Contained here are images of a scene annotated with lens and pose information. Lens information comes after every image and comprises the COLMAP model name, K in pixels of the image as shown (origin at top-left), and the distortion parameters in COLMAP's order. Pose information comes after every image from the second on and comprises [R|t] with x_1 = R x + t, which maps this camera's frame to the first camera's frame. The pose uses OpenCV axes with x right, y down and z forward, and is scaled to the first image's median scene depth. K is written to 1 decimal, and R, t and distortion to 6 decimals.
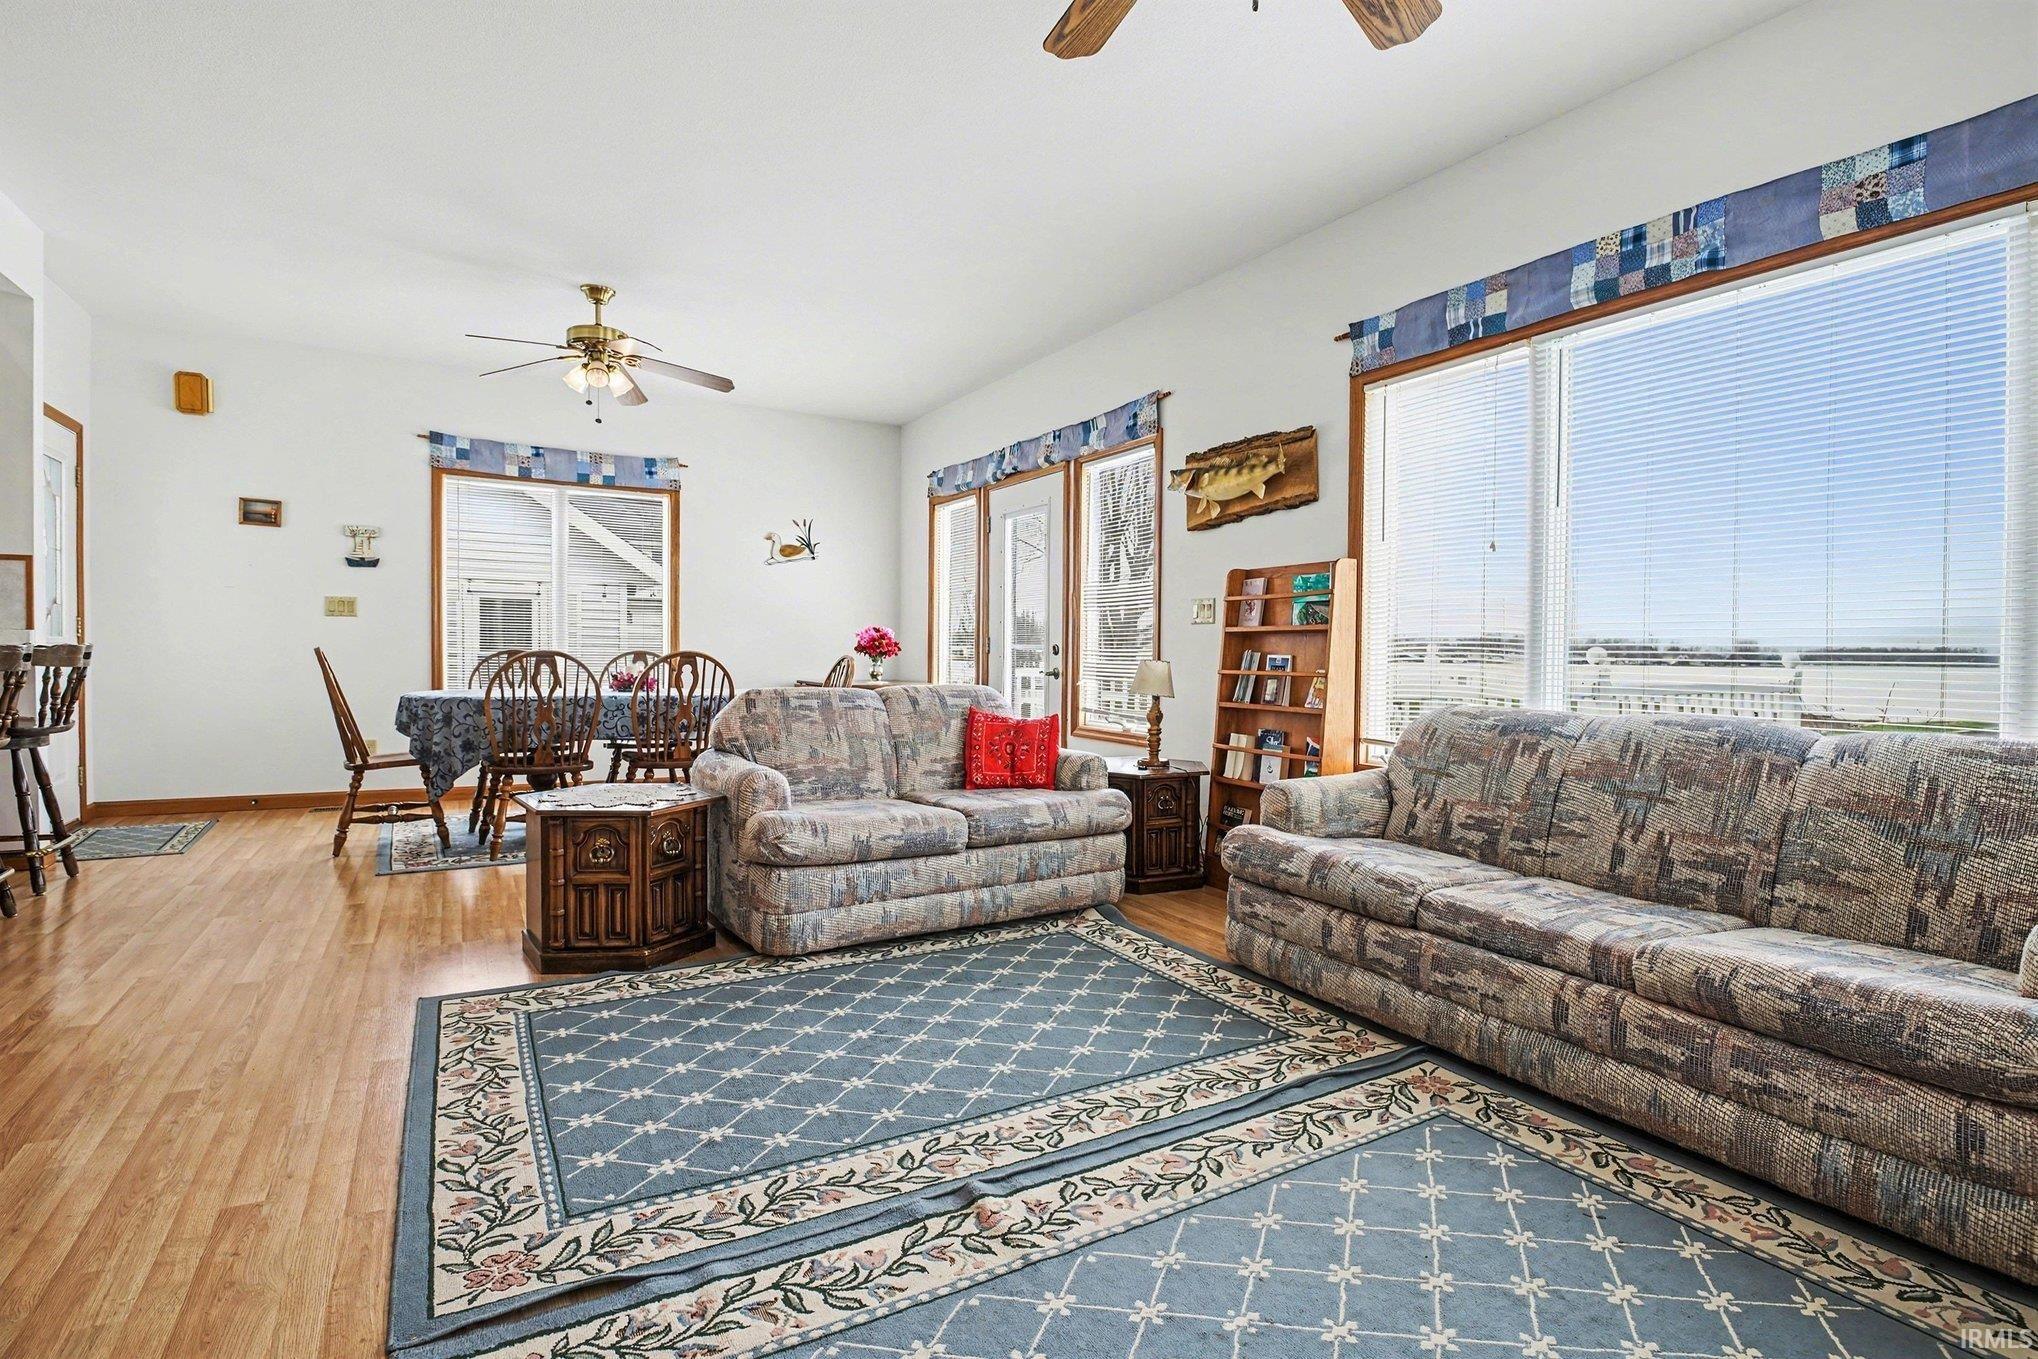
lens RADIAL K [[991.7, 0, 1030.7], [0, 991.7, 677.8], [0, 0, 1]] dist [-0.022335, -0.002760]
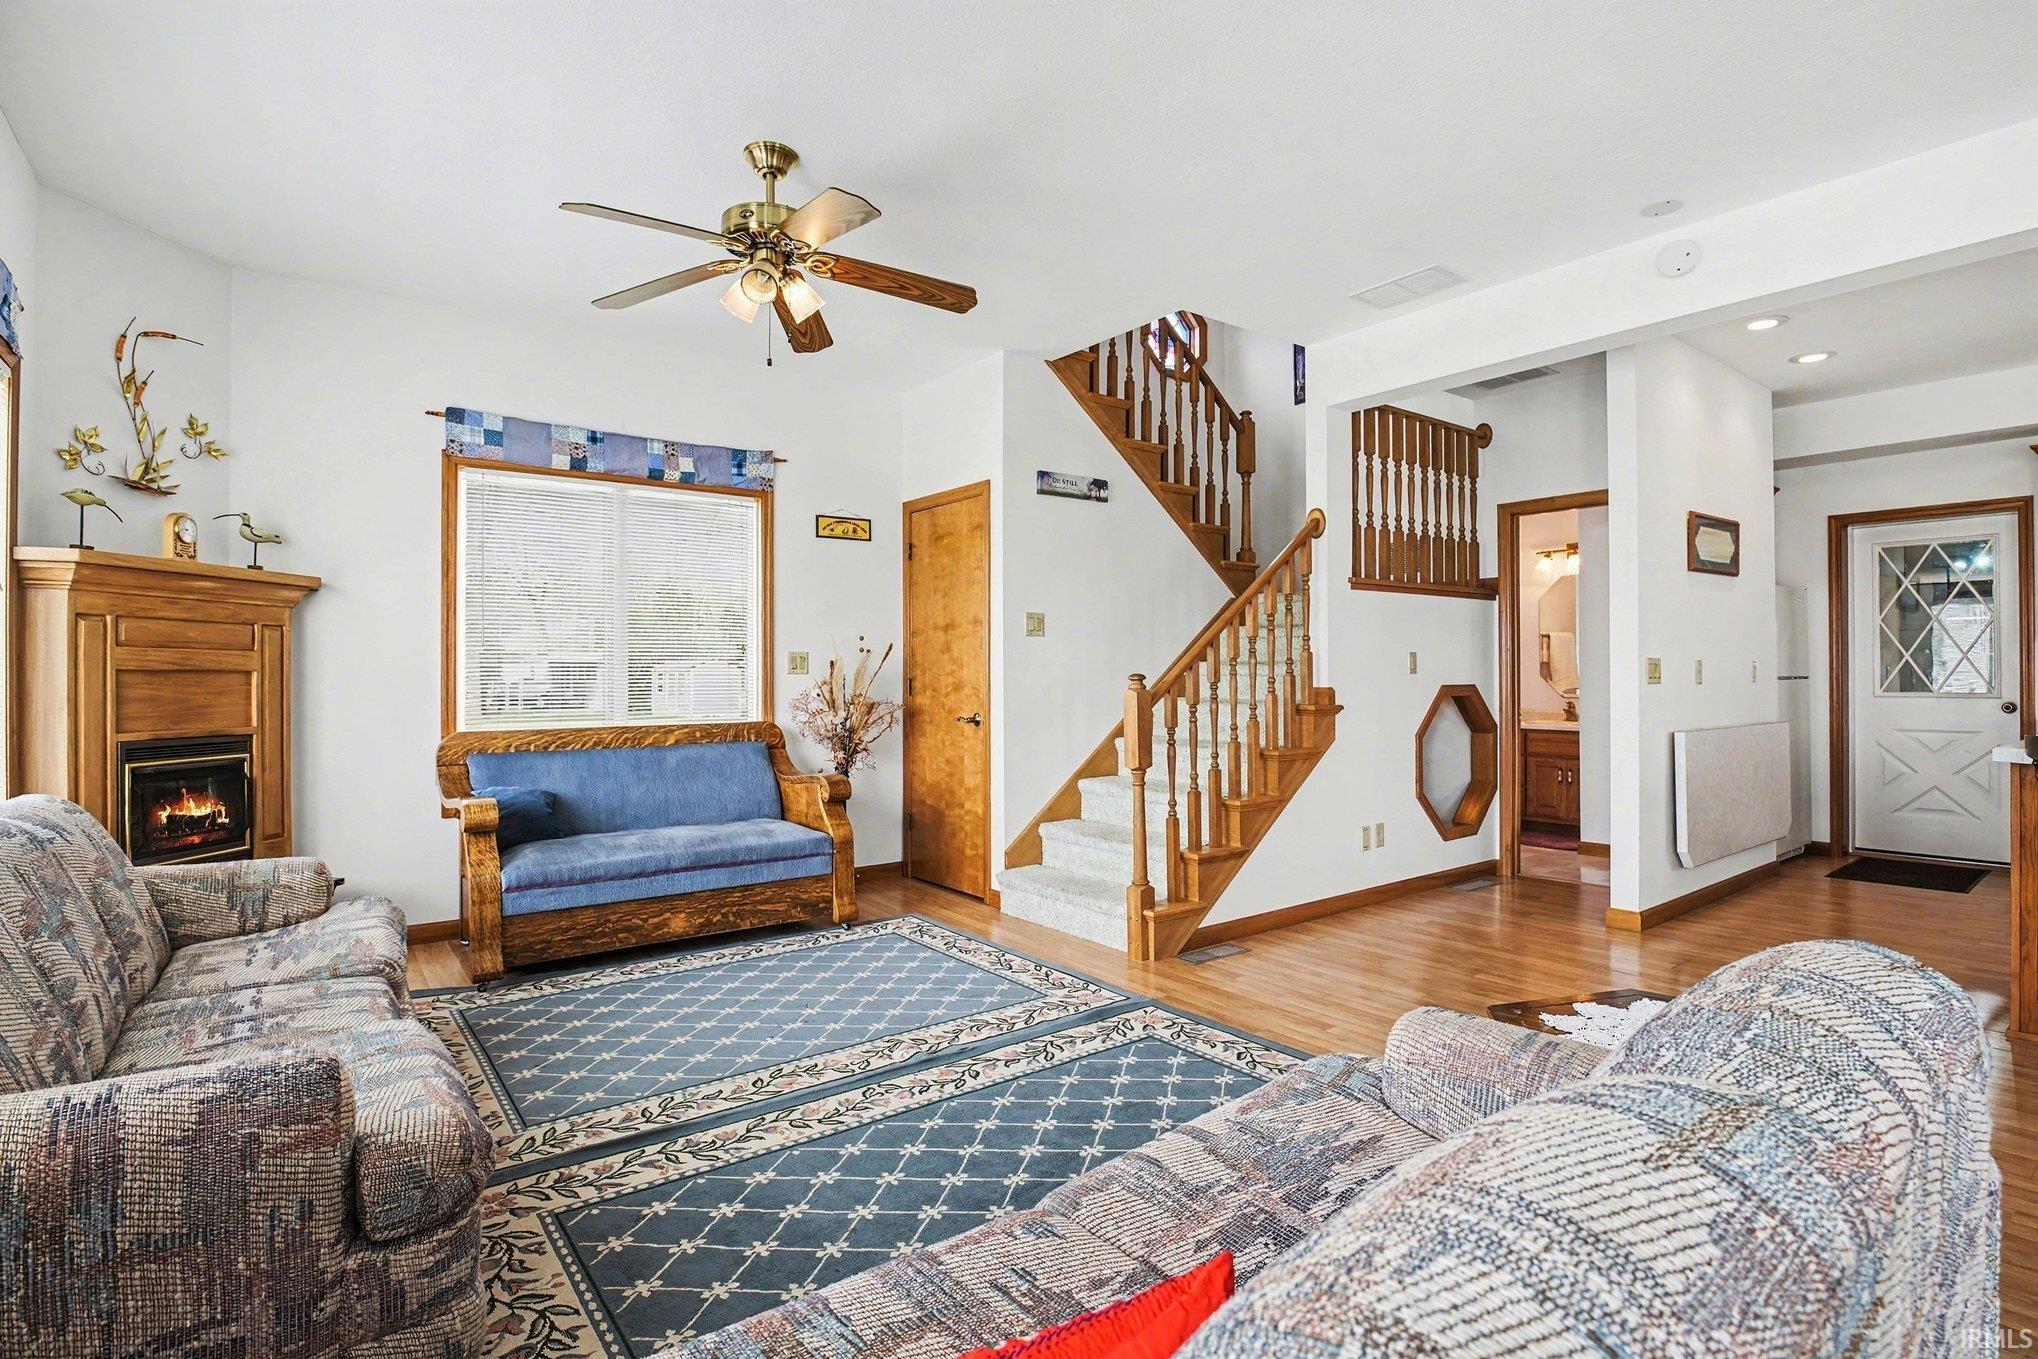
lens RADIAL K [[991.7, 0, 1032.3], [0, 991.7, 666.9], [0, 0, 1]] dist [-0.022335, -0.002760]
pose [[-0.992251, -0.013070, -0.123556, -0.015097], [-0.014141, 0.999870, 0.007795, -0.082731], [0.123438, 0.009482, -0.992307, 1.616258]]
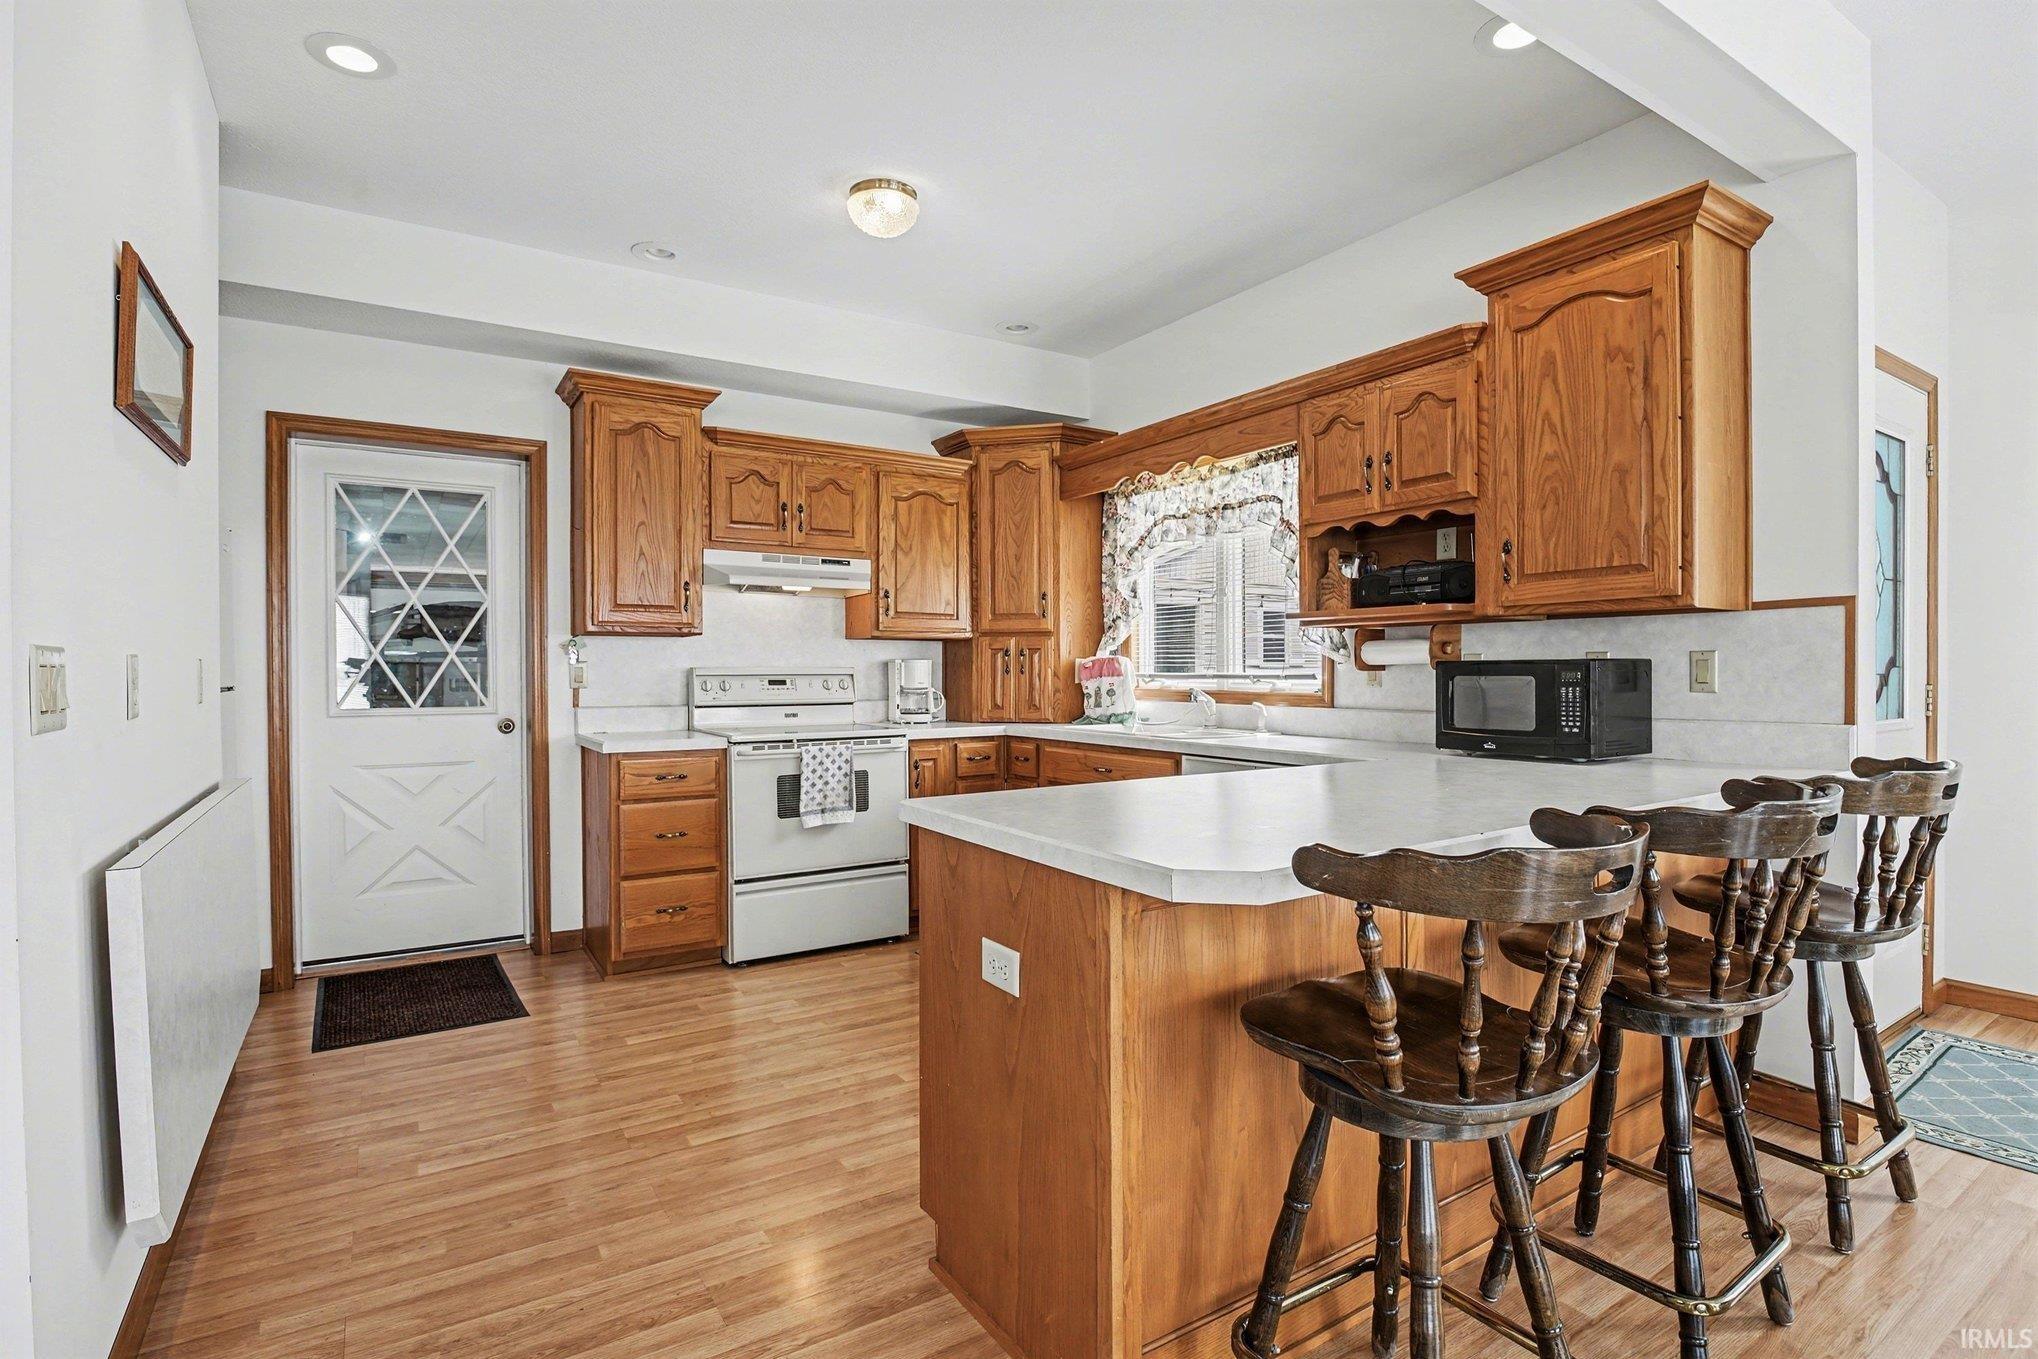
lens RADIAL K [[991.7, 0, 1055.6], [0, 991.7, 686.2], [0, 0, 1]] dist [-0.022335, -0.002760]
pose [[0.070225, 0.005078, -0.997518, -0.672517], [-0.015392, 0.999874, 0.004007, -0.090691], [0.997412, 0.015073, 0.070294, 0.667767]]
